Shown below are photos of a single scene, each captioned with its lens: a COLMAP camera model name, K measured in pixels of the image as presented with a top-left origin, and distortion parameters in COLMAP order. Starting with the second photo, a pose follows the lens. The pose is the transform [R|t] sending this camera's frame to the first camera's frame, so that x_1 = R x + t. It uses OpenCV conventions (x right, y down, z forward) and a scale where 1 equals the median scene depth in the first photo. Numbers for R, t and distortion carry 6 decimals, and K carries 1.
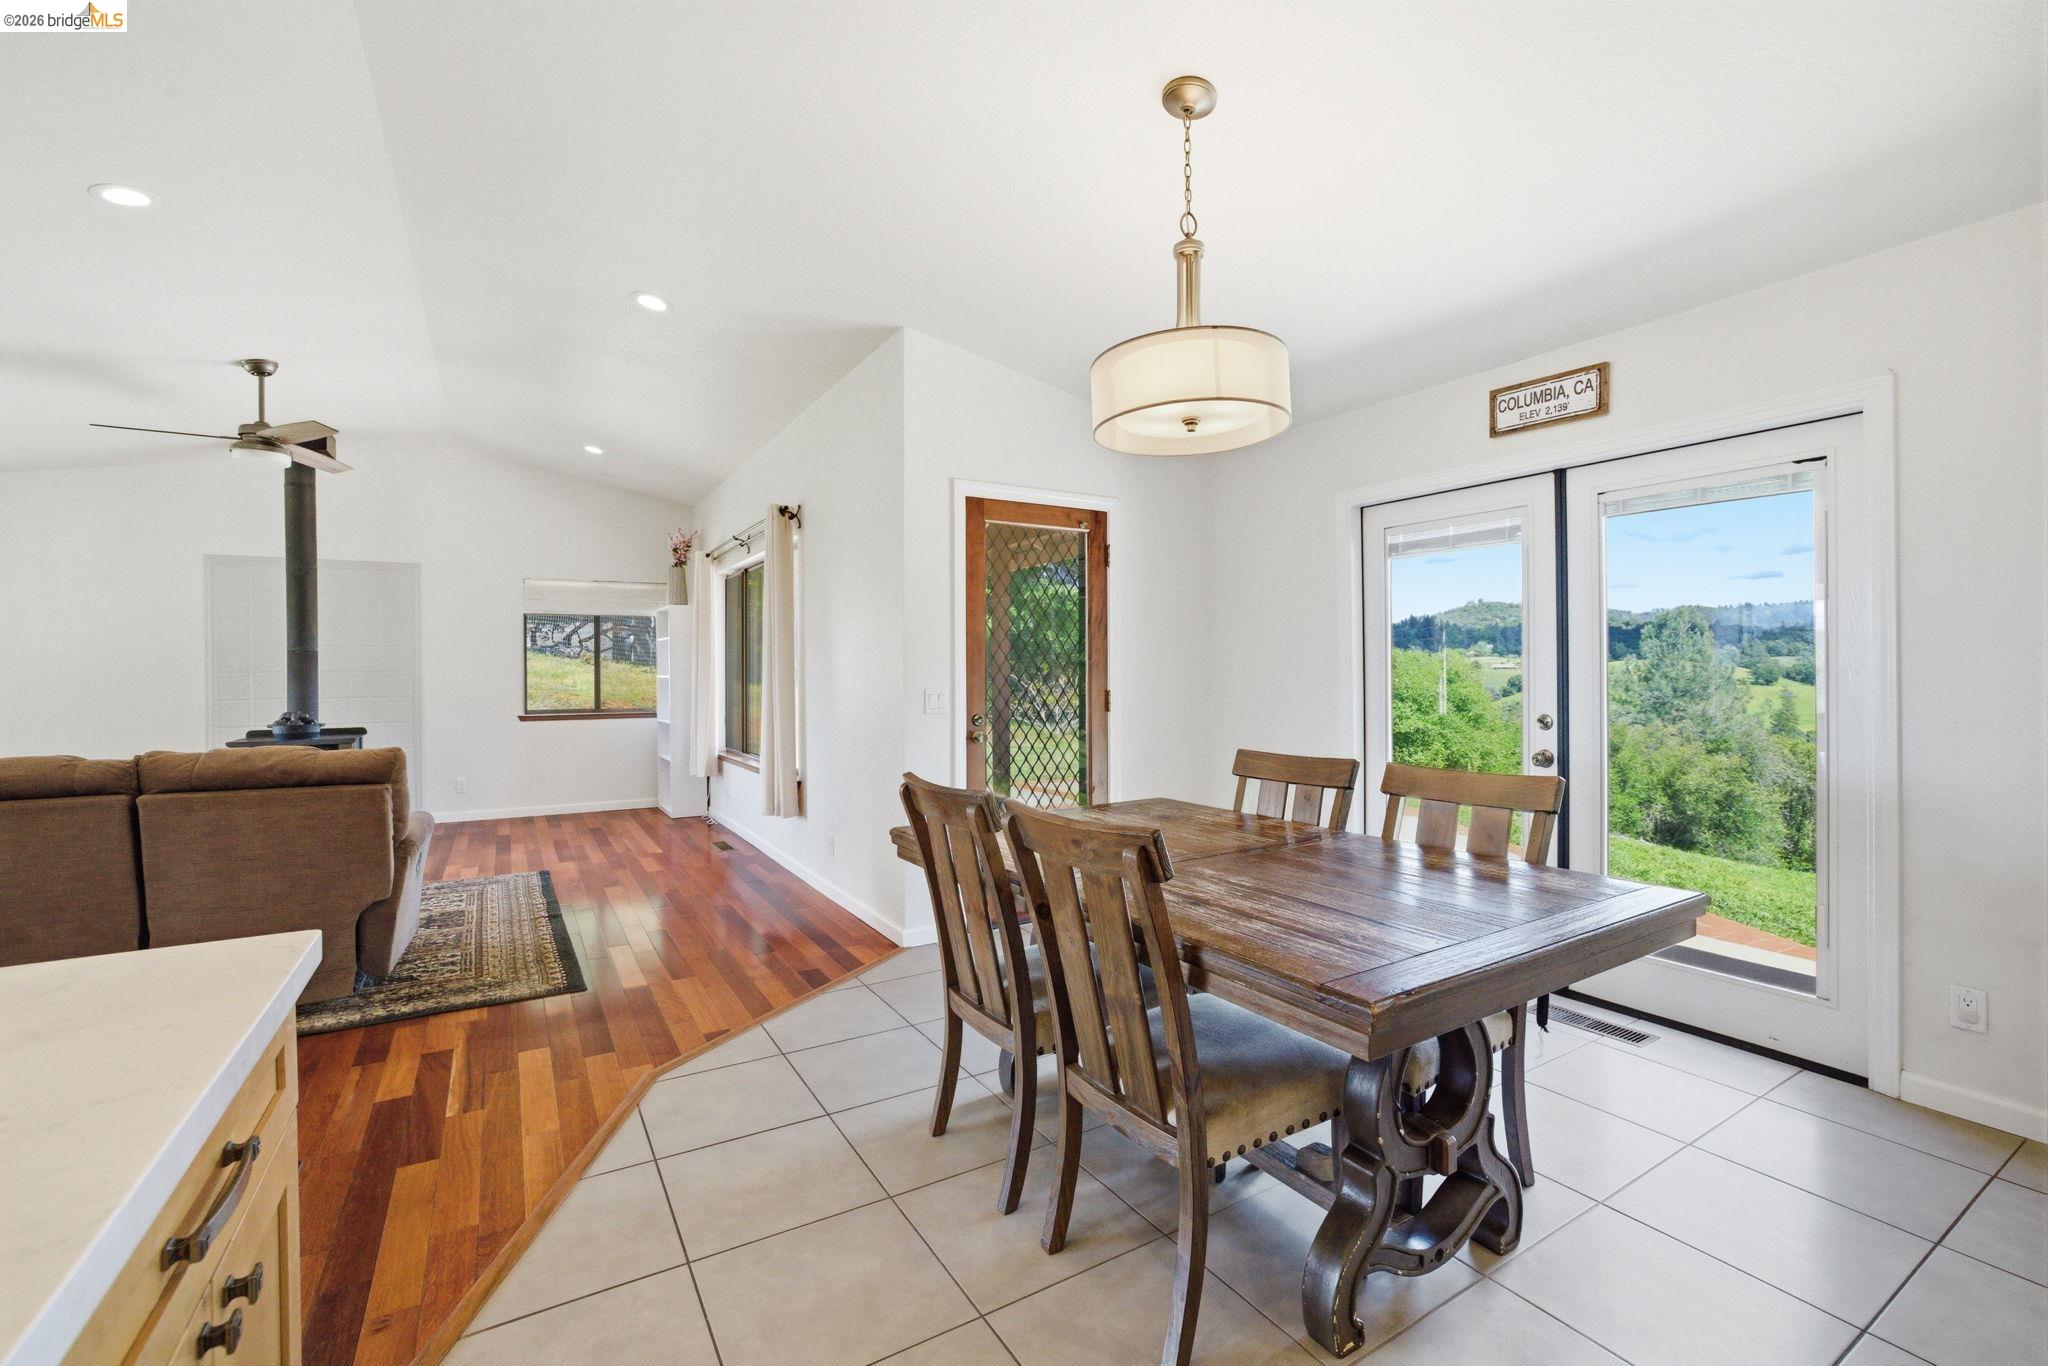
lens RADIAL K [[876.7, 0, 1023.2], [0, 876.7, 672.4], [0, 0, 1]] dist [-0.046676, 0.015810]
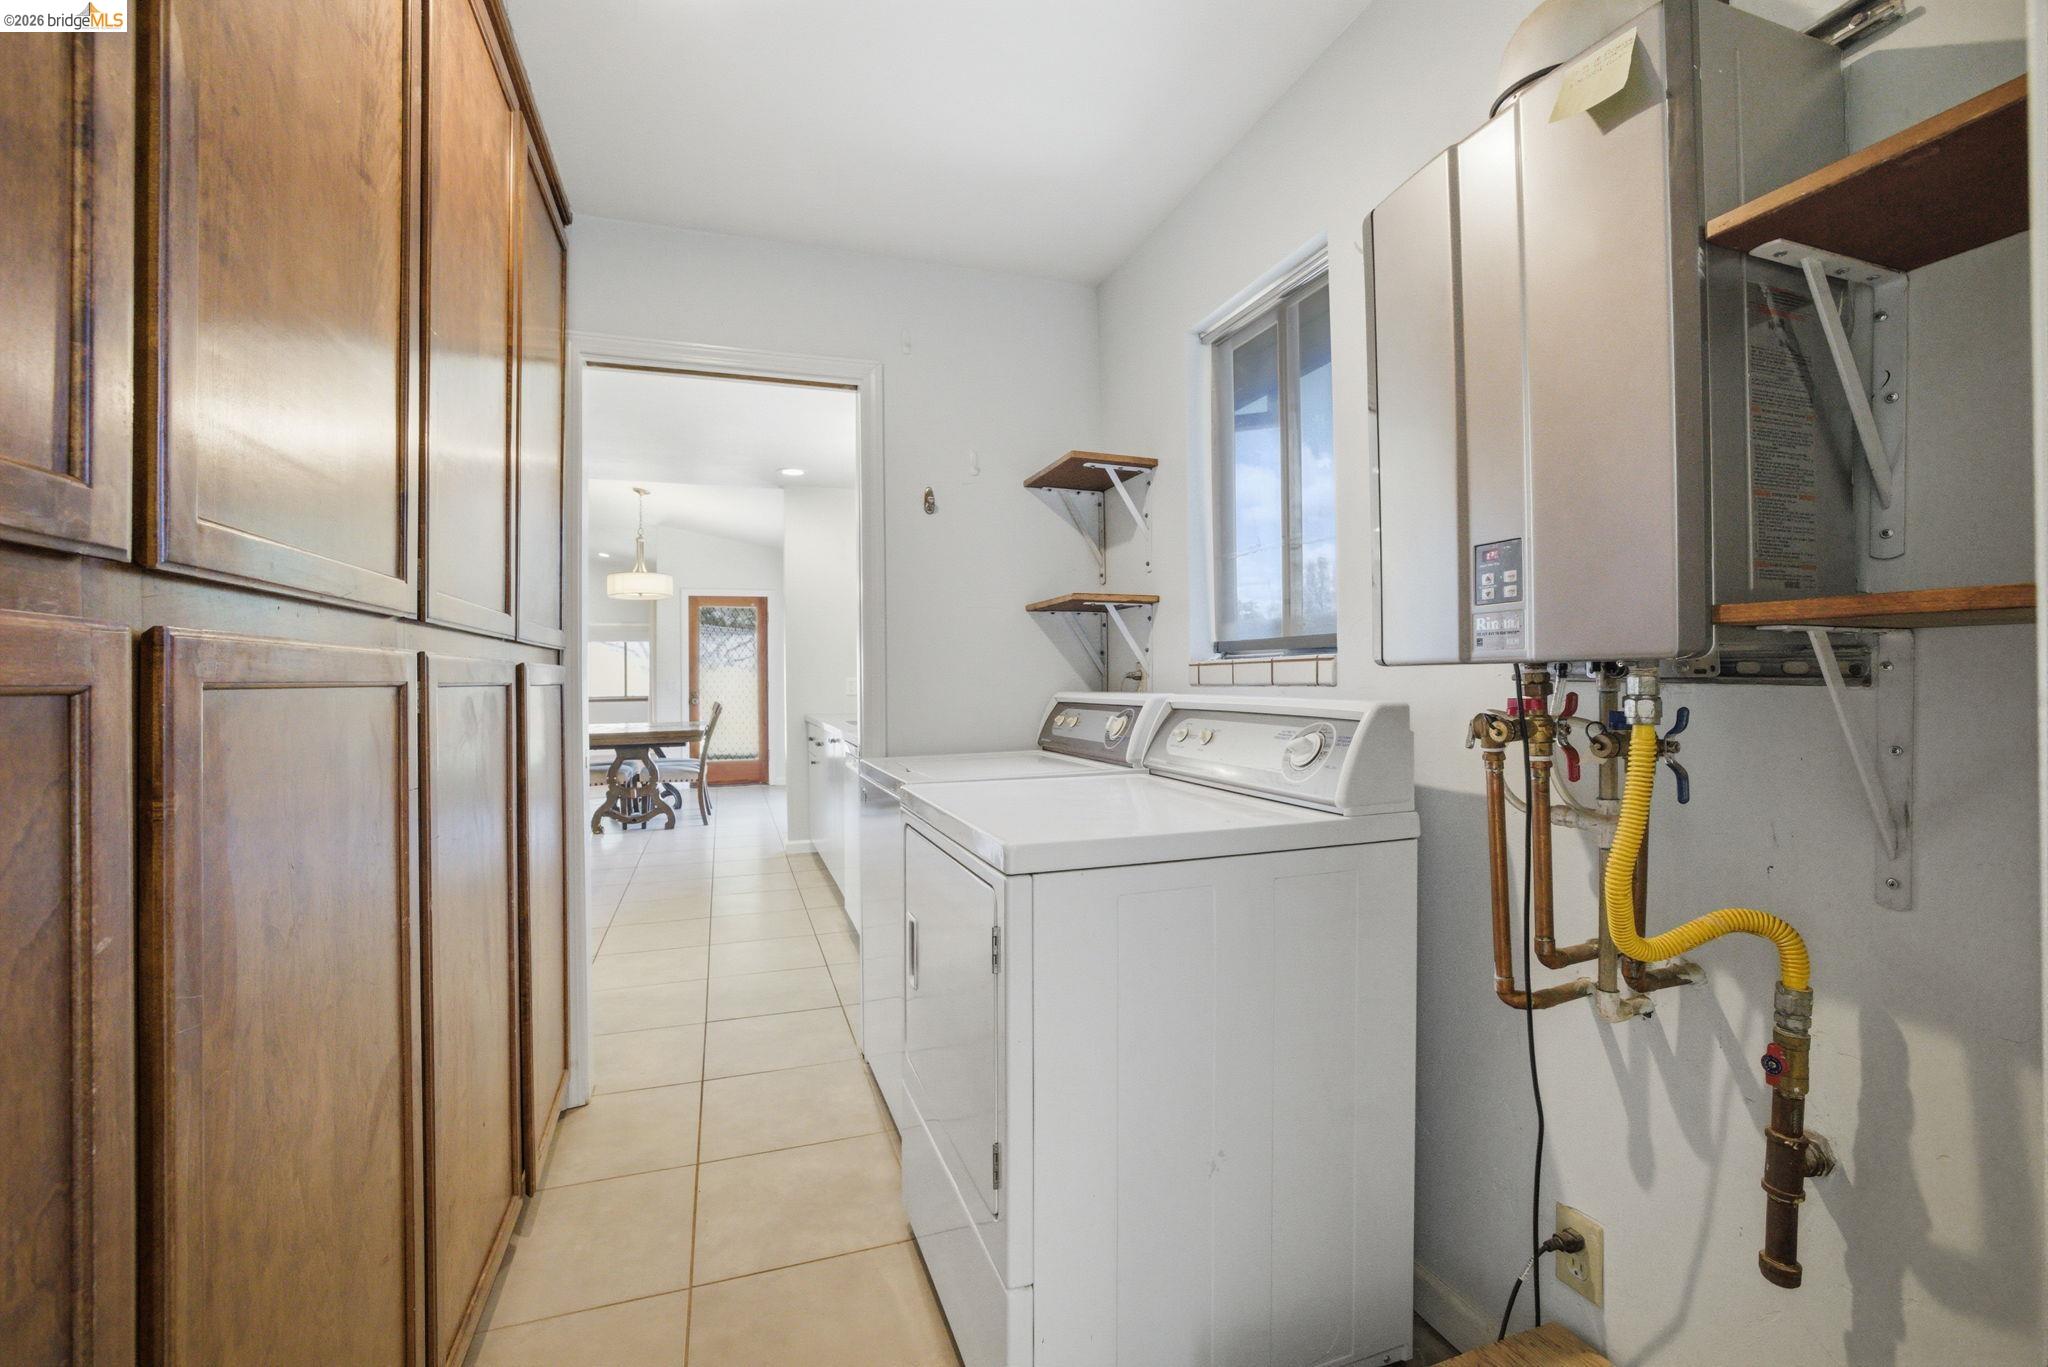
lens RADIAL K [[878.0, 0, 1025.3], [0, 878.0, 672.9], [0, 0, 1]] dist [-0.041717, 0.015987]
pose [[0.977383, -0.007757, -0.211334, 1.529233], [0.007440, 0.999970, -0.002297, 0.013665], [0.211345, 0.000673, 0.977411, -1.249945]]
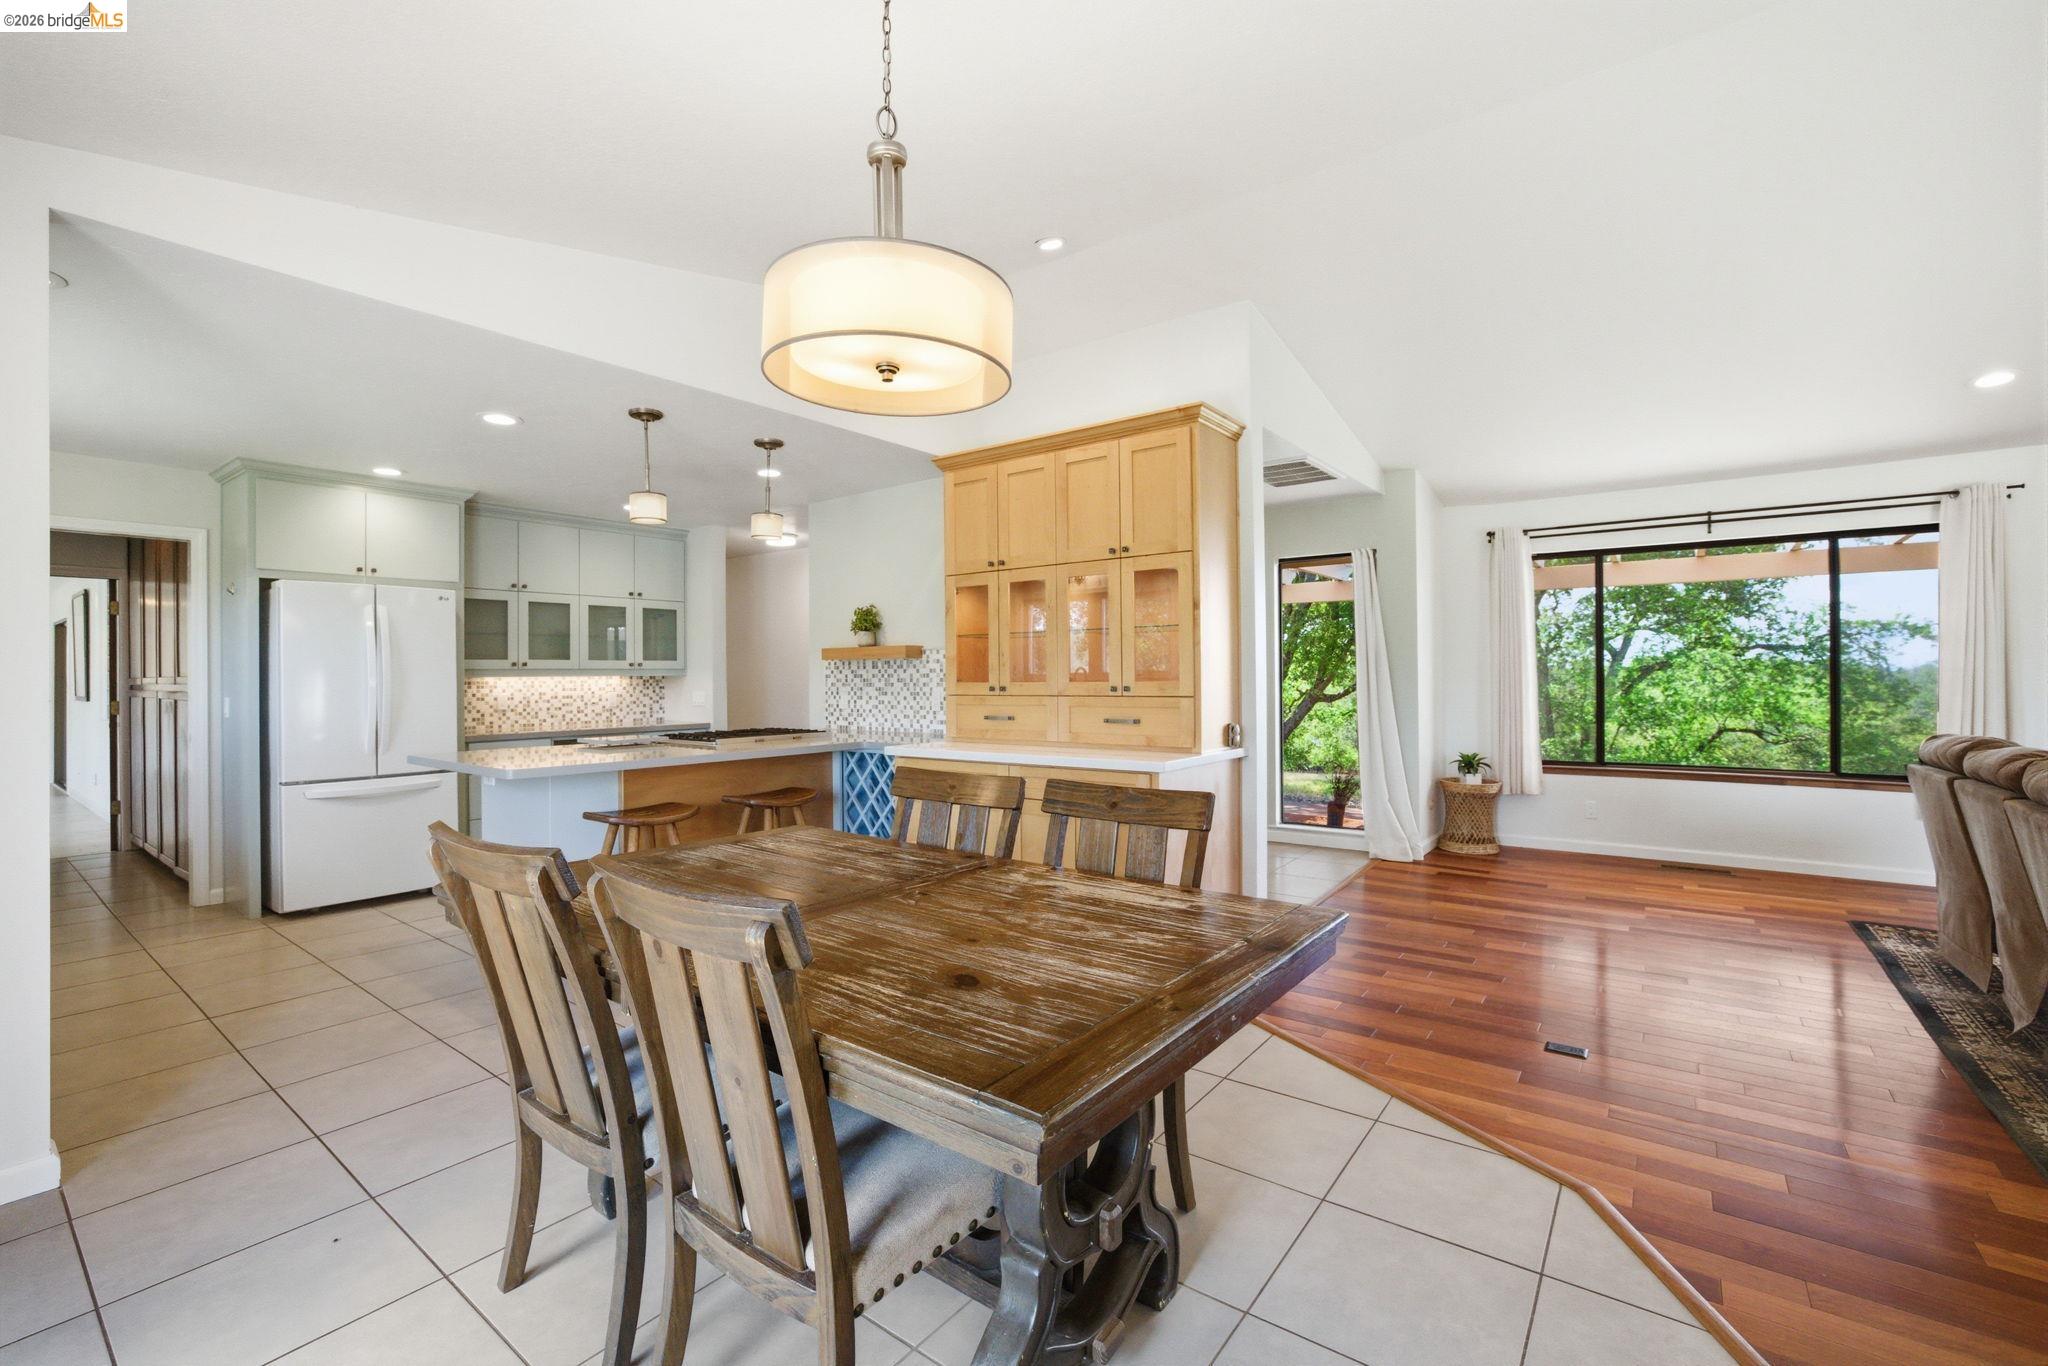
lens RADIAL K [[876.7, 0, 1023.2], [0, 876.7, 672.4], [0, 0, 1]] dist [-0.046676, 0.015810]
pose [[-0.928131, 0.011567, -0.372074, 0.255804], [0.013470, 0.999906, -0.002516, -0.005243], [0.372010, -0.007347, -0.928200, 1.210640]]
